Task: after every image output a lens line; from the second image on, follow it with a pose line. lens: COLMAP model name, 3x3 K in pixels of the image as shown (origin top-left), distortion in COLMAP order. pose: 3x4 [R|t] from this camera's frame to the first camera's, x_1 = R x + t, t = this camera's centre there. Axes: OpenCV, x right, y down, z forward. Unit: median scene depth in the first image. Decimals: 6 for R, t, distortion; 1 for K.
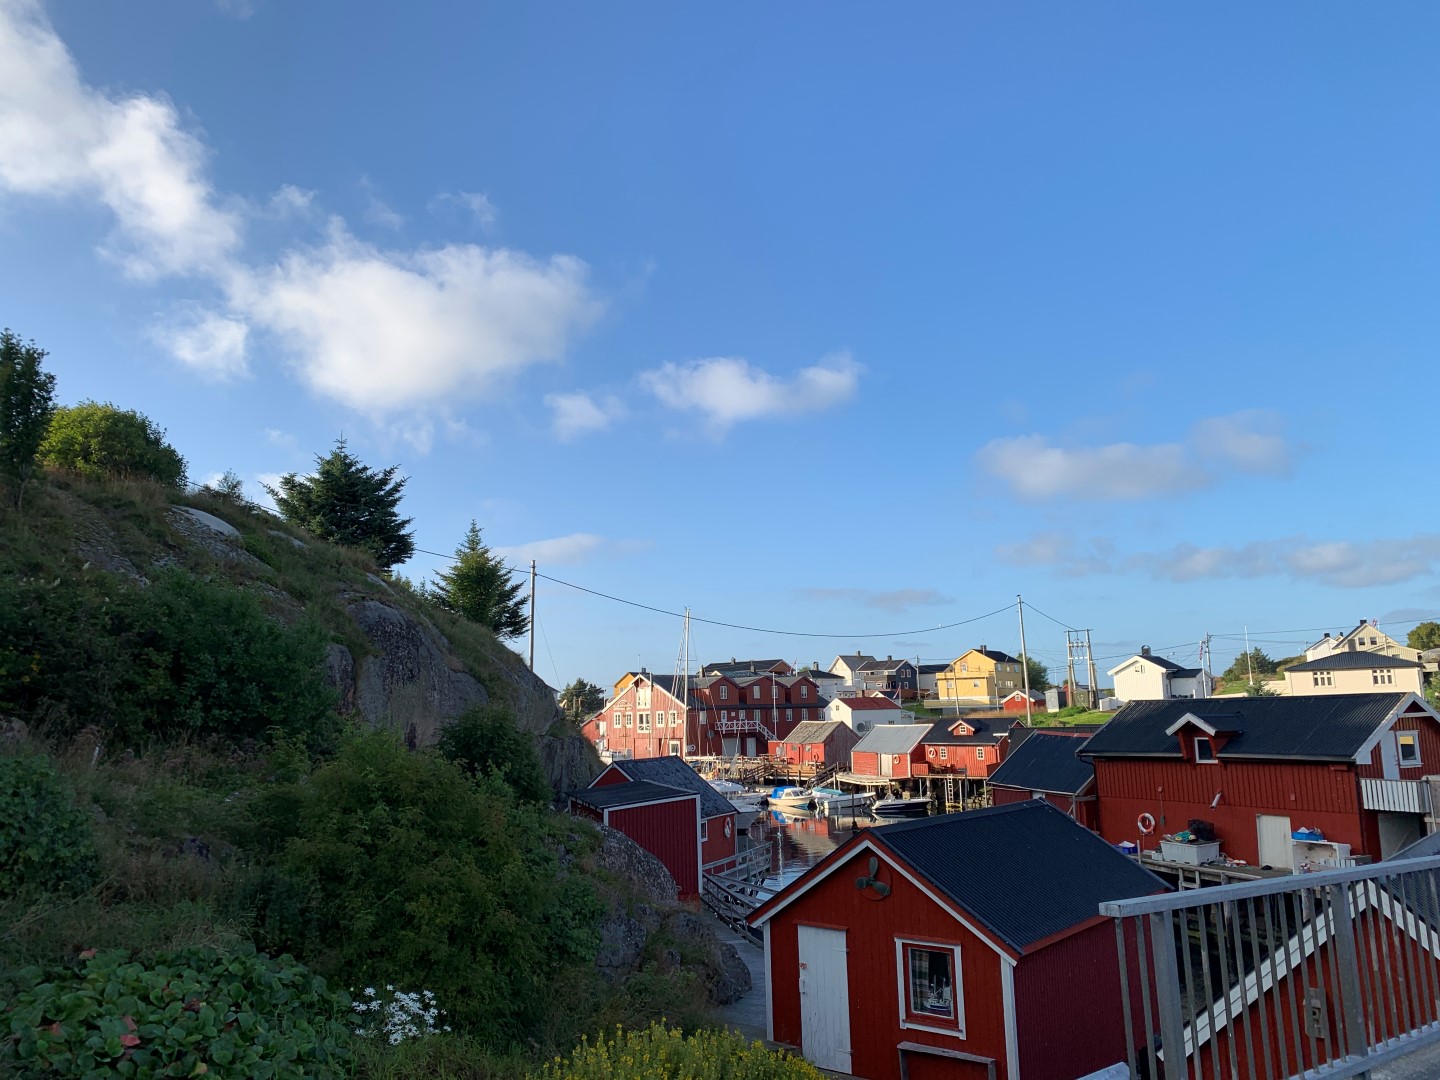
lens RADIAL K [[1040.7, 0, 712.6], [0, 1040.7, 512.1], [0, 0, 1]] dist [0.000506, 0.001915]
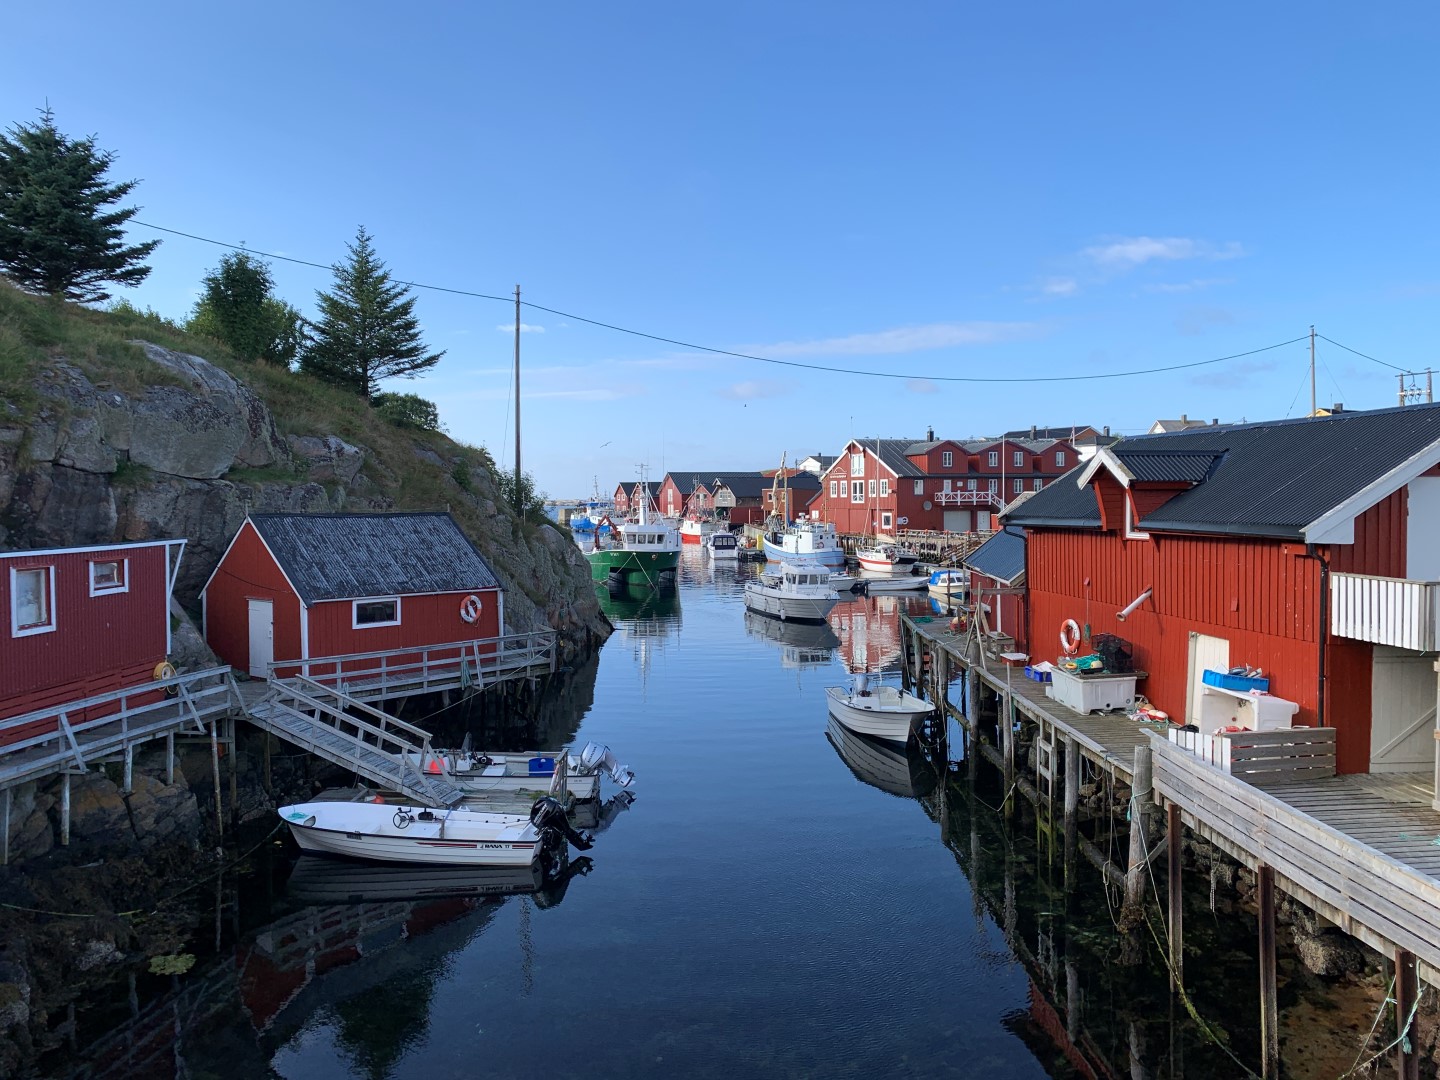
lens RADIAL K [[1040.7, 0, 707.4], [0, 1040.7, 525.4], [0, 0, 1]] dist [0.000506, 0.001915]
pose [[0.935358, 0.017759, -0.353257, 0.135994], [0.061503, 0.975358, 0.211882, 0.030635], [0.348315, -0.219911, 0.911216, 0.124179]]
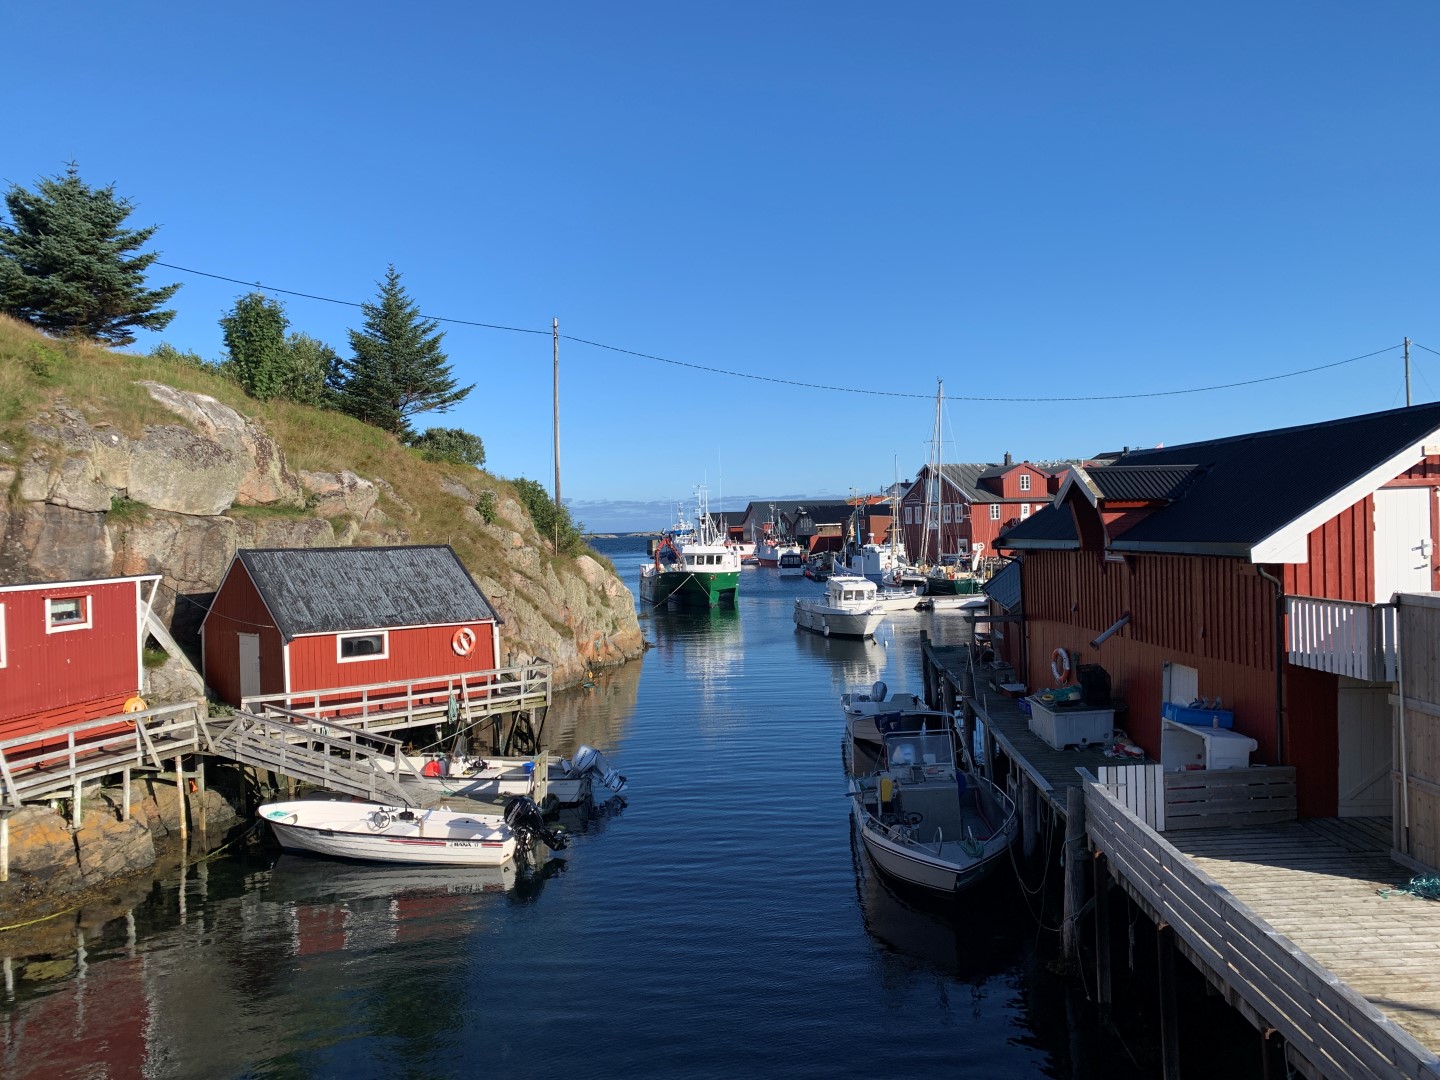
lens RADIAL K [[1040.7, 0, 709.3], [0, 1040.7, 537.8], [0, 0, 1]] dist [0.000506, 0.001915]
pose [[0.904962, -0.002961, -0.425482, 0.152809], [0.092334, 0.977513, 0.189584, 0.033754], [0.415353, -0.210853, 0.884886, 0.137332]]
